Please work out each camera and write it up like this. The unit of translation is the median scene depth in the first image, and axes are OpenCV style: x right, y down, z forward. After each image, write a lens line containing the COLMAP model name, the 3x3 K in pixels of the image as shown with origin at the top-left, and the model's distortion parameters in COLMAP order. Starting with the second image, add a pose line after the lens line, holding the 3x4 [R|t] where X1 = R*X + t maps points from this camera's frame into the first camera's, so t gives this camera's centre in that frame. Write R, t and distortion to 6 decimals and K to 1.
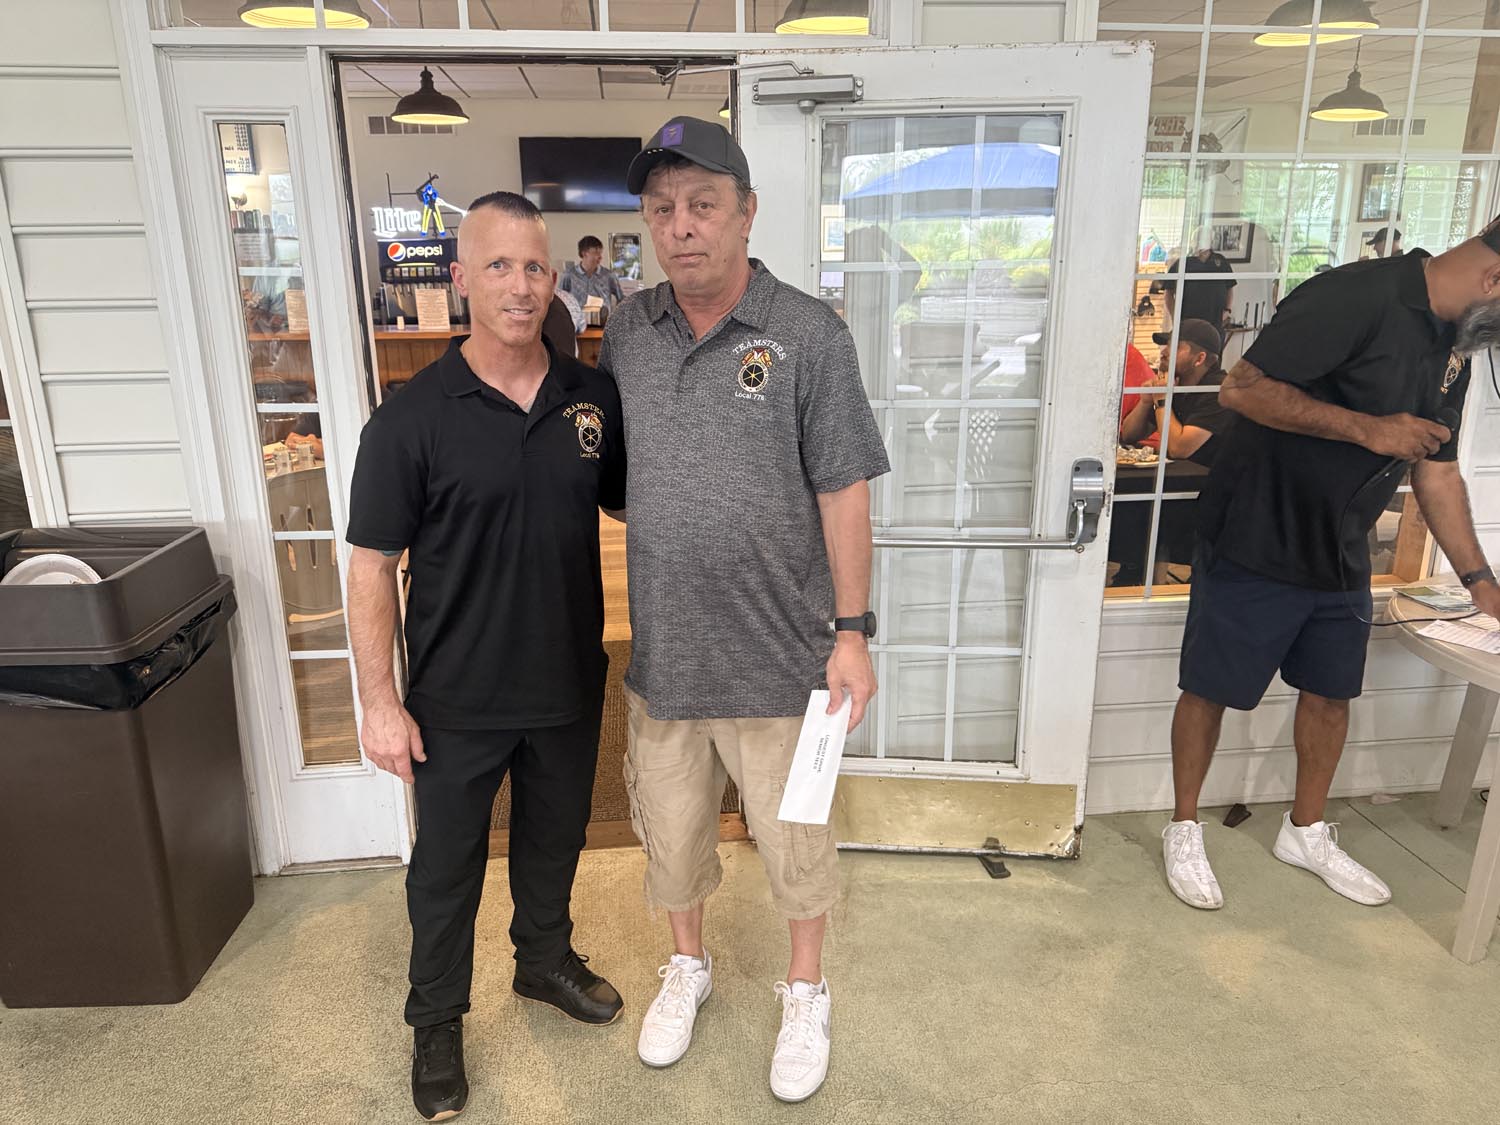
lens RADIAL K [[1074.1, 0, 754.3], [0, 1074.1, 567.7], [0, 0, 1]] dist [0.008872, -0.014856]
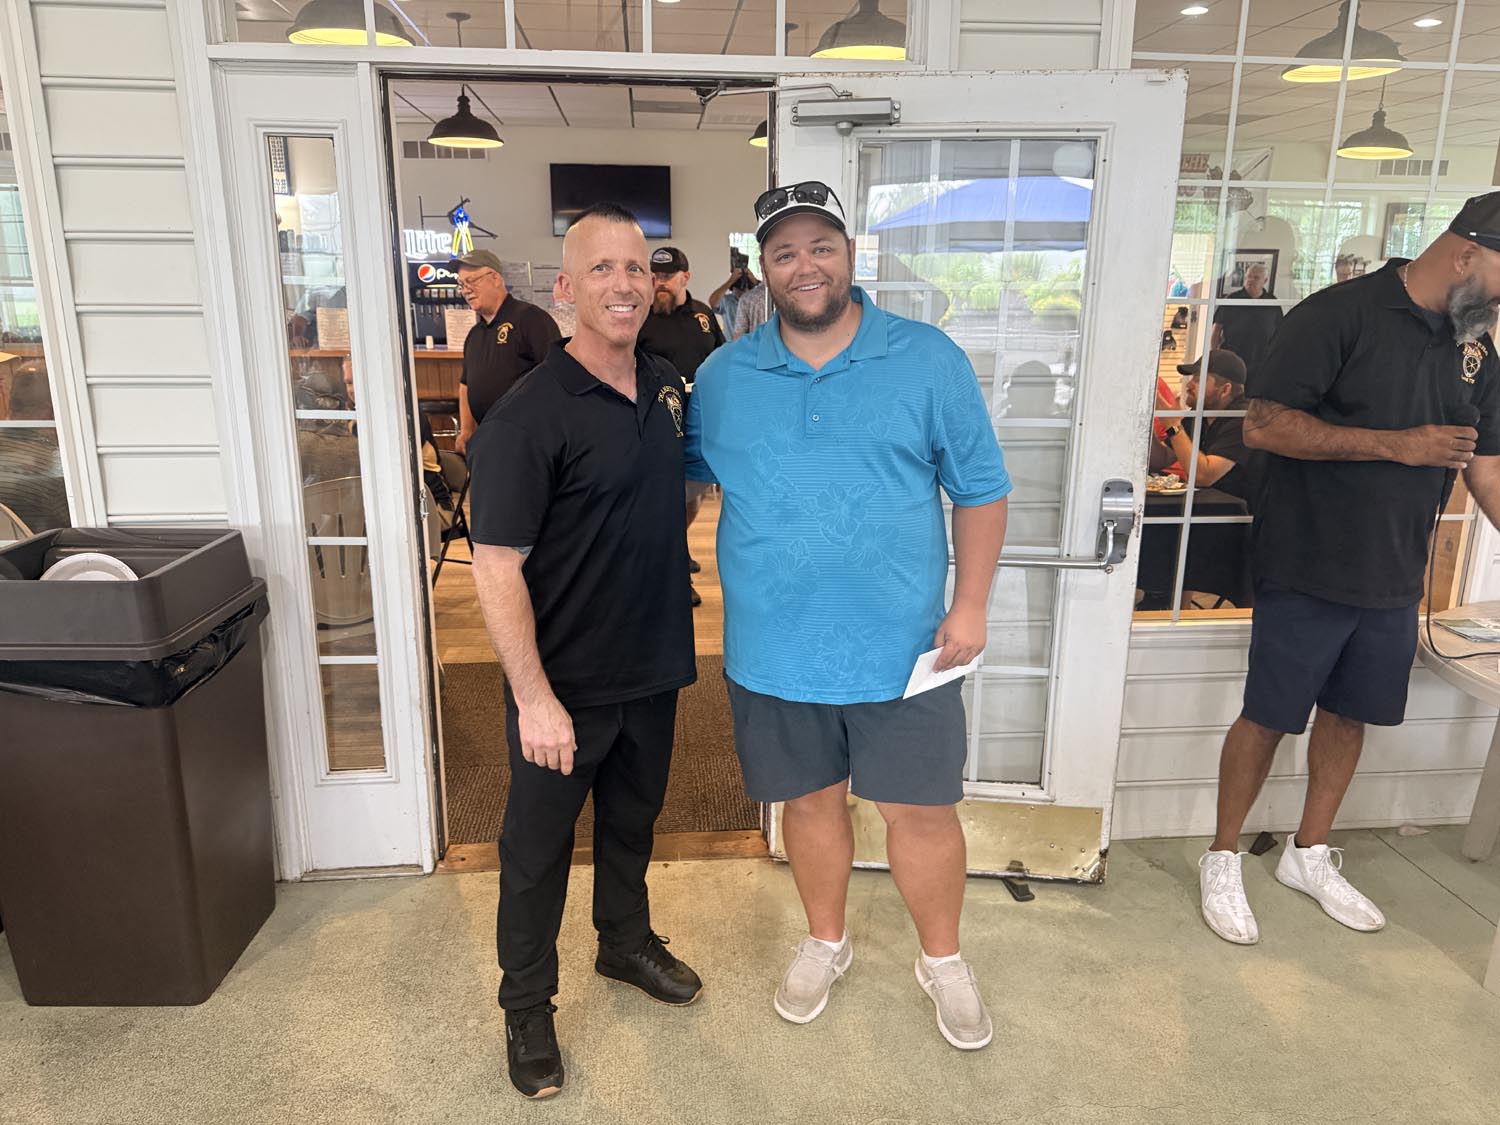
lens RADIAL K [[1074.1, 0, 758.3], [0, 1074.1, 562.1], [0, 0, 1]] dist [0.008872, -0.014856]
pose [[0.999736, 0.019889, -0.011547, -0.012126], [-0.020240, 0.999311, -0.031108, 0.013491], [0.010920, 0.031334, 0.999449, -0.004628]]
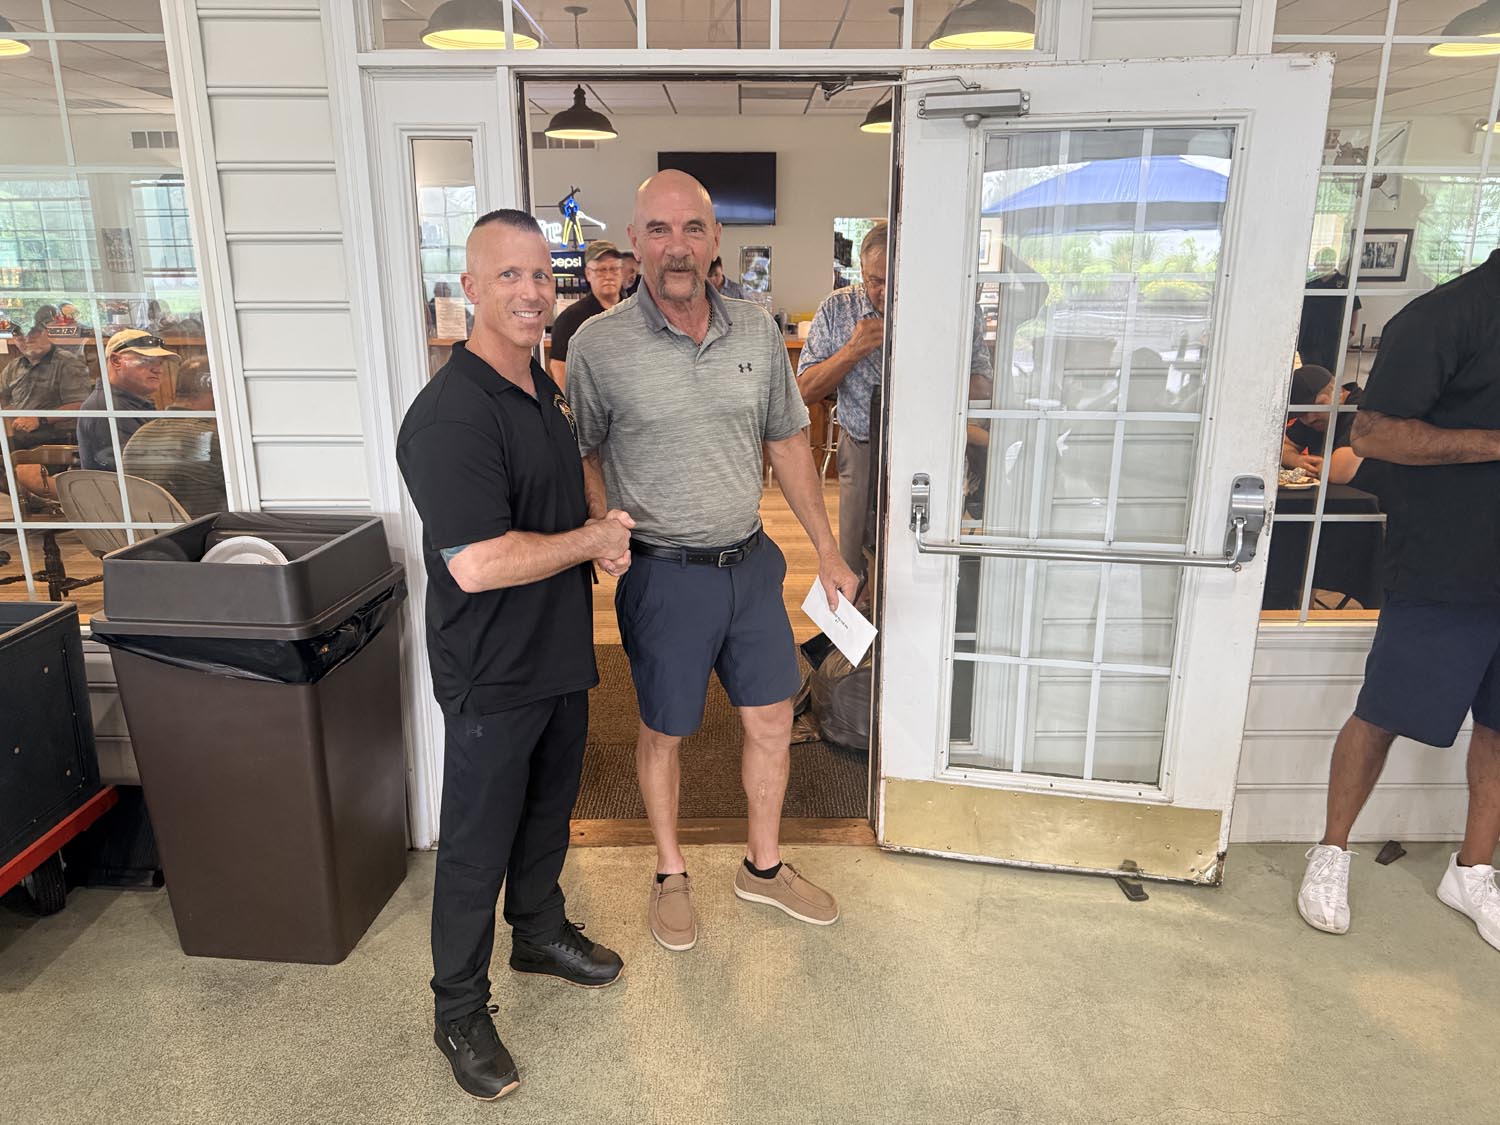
lens RADIAL K [[1074.1, 0, 752.6], [0, 1074.1, 564.7], [0, 0, 1]] dist [0.008872, -0.014856]
pose [[0.993972, 0.037528, -0.103014, -0.034120], [-0.038971, 0.999168, -0.012031, 0.008473], [0.102477, 0.015973, 0.994607, -0.020209]]
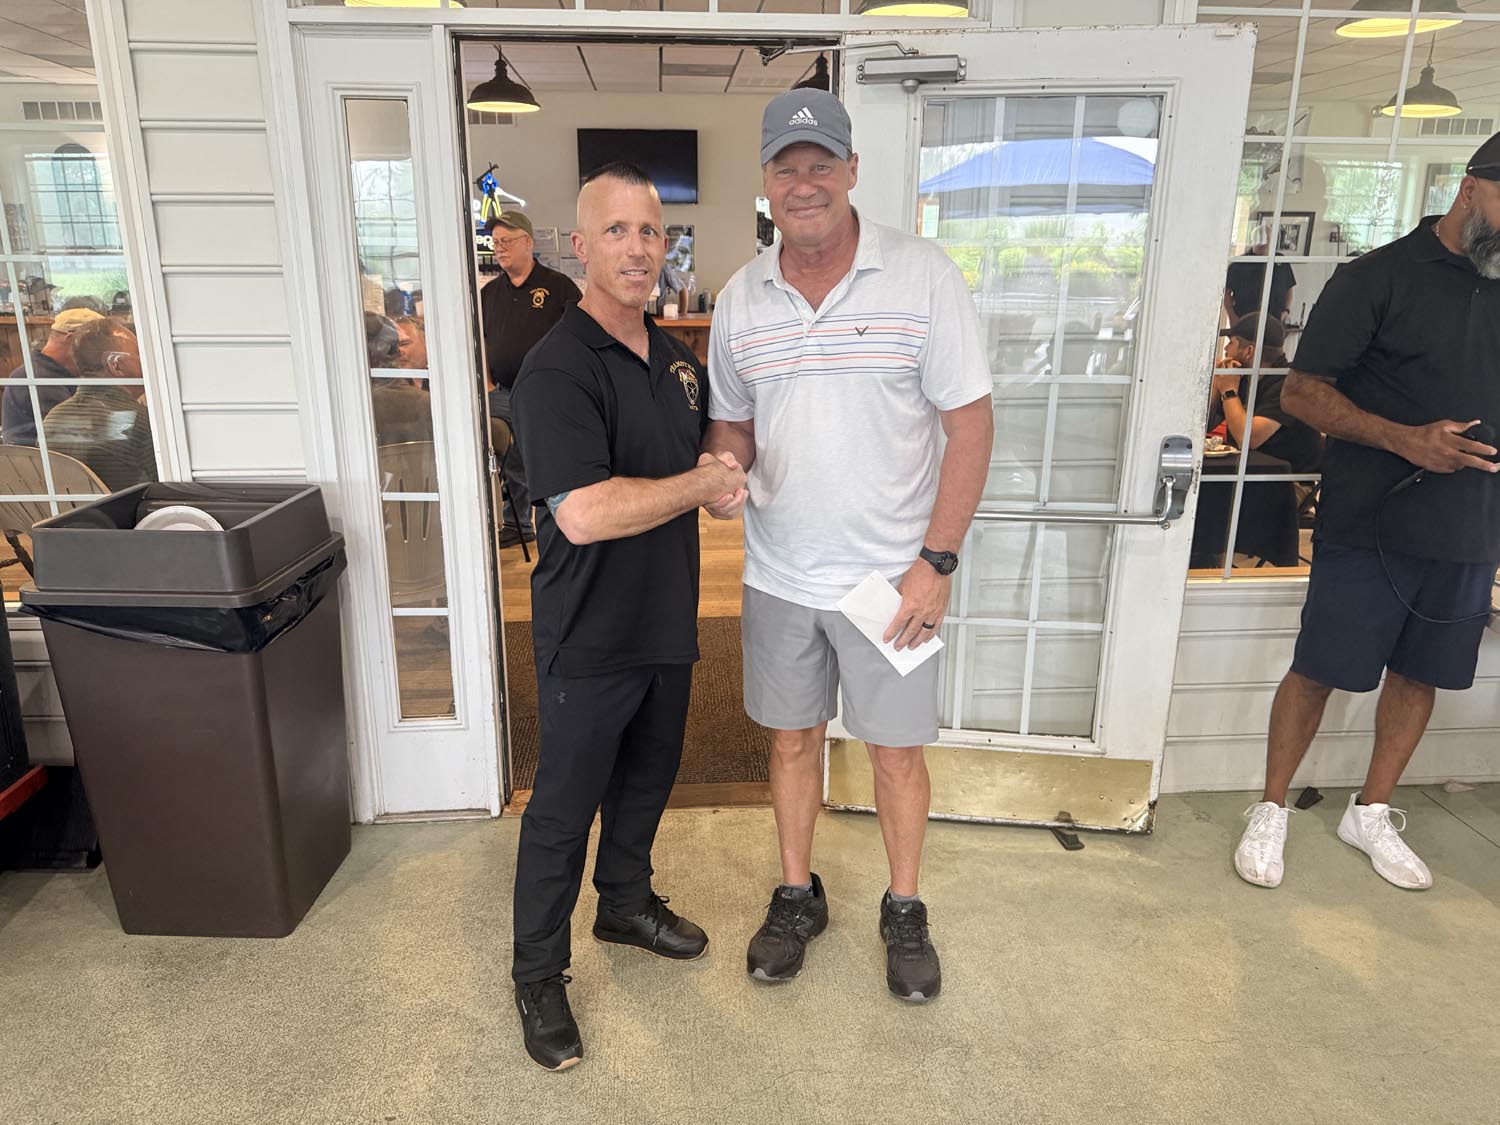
lens RADIAL K [[1074.1, 0, 742.8], [0, 1074.1, 567.4], [0, 0, 1]] dist [0.008872, -0.014856]
pose [[0.998949, 0.024143, -0.038962, -0.055790], [-0.024077, 0.999708, 0.002158, 0.029969], [0.039003, -0.001218, 0.999238, -0.030767]]
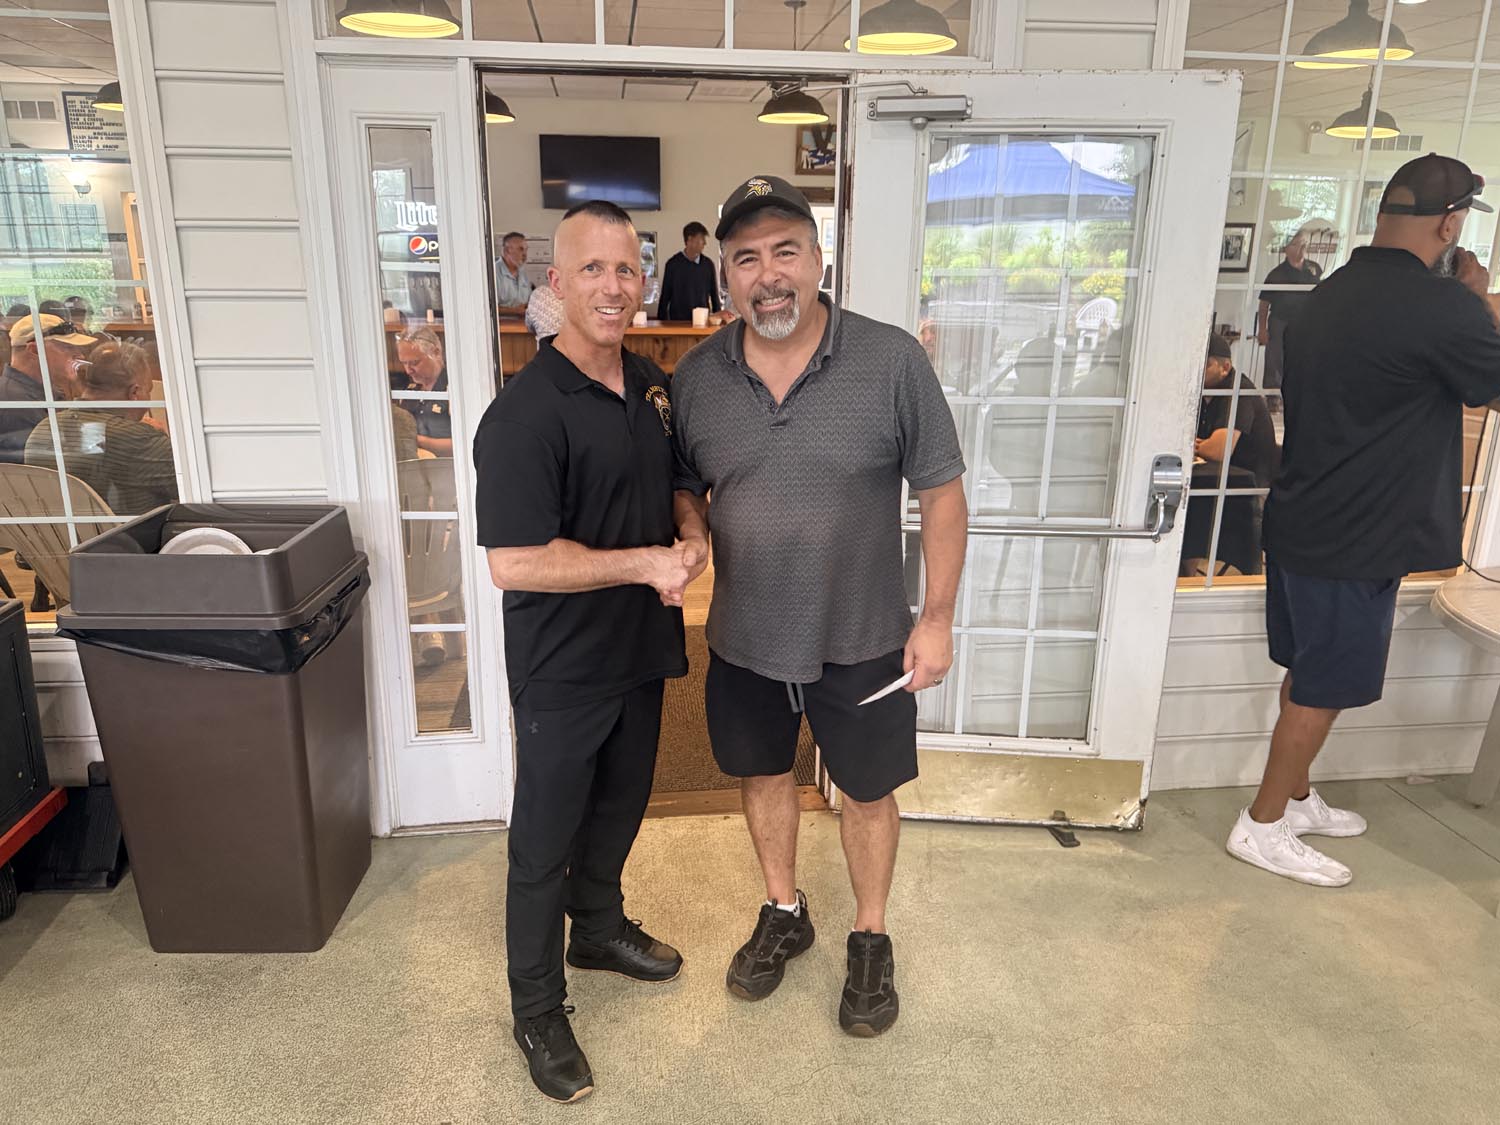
lens RADIAL K [[1074.1, 0, 750.2], [0, 1074.1, 568.0], [0, 0, 1]] dist [0.008872, -0.014856]
pose [[0.999773, 0.015124, 0.015021, -0.121234], [-0.015142, 0.999885, 0.001060, 0.016762], [-0.015004, -0.001287, 0.999887, -0.070233]]
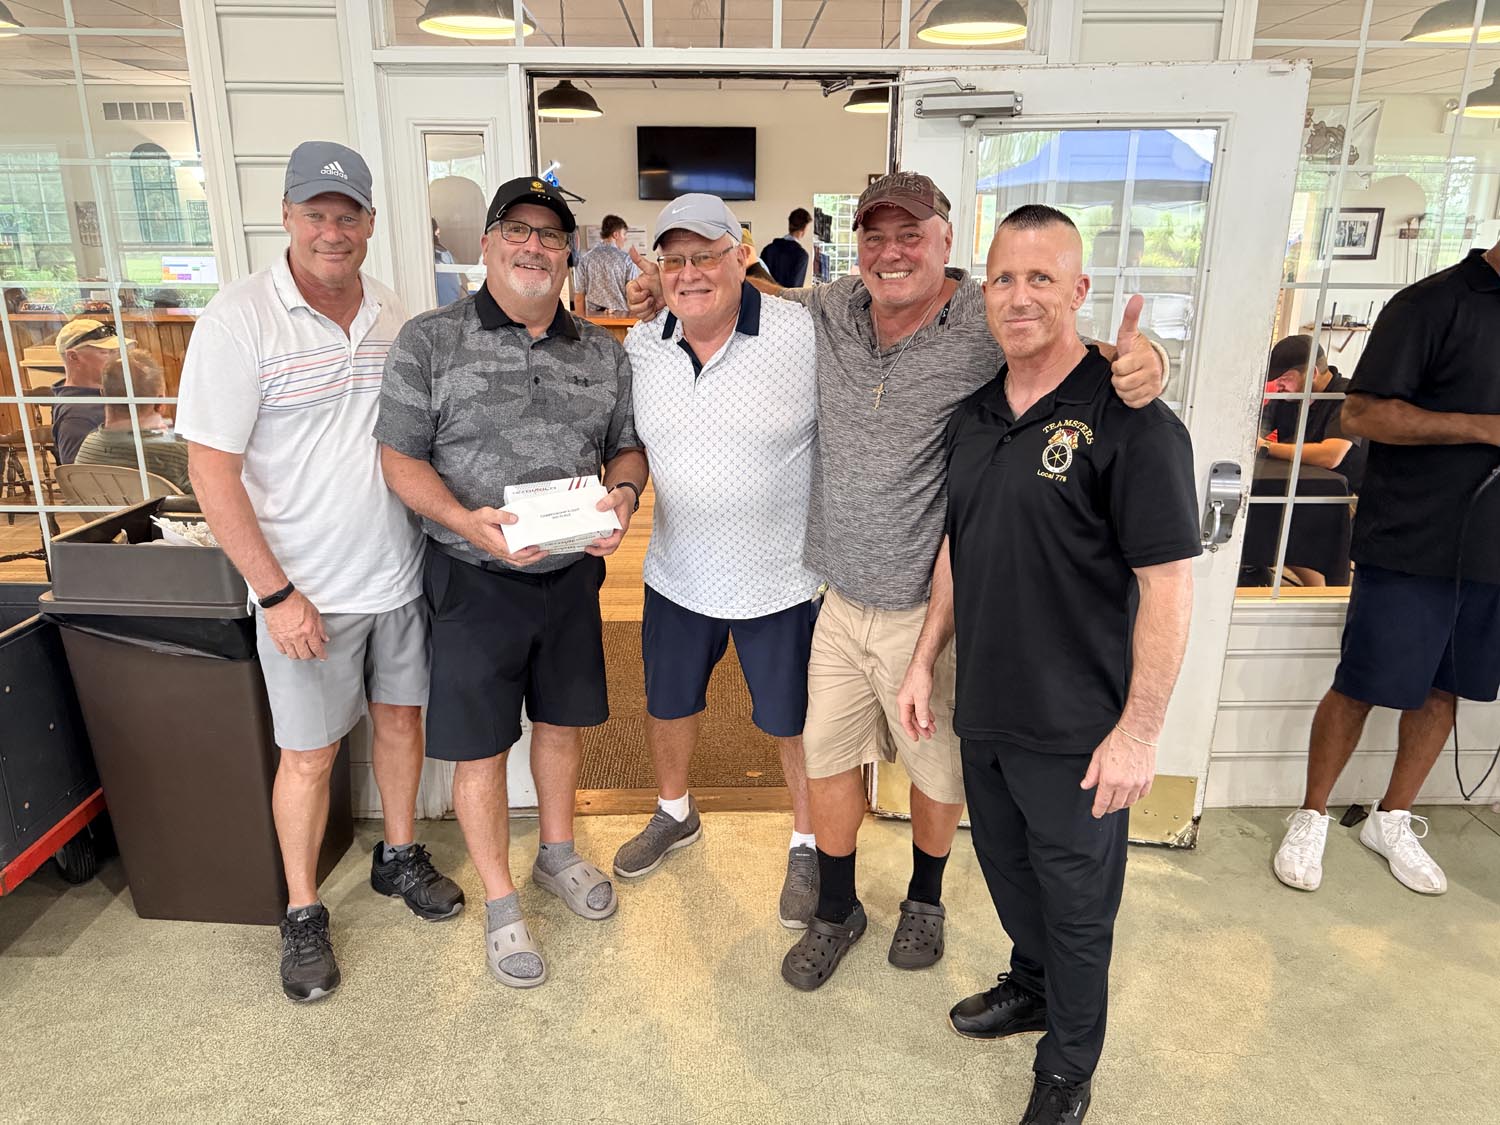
lens RADIAL K [[1074.1, 0, 747.7], [0, 1074.1, 568.7], [0, 0, 1]] dist [0.008872, -0.014856]
pose [[0.995896, 0.038274, -0.082020, -0.058293], [-0.037130, 0.999191, 0.015423, 0.002459], [0.082544, -0.012315, 0.996511, -0.070575]]
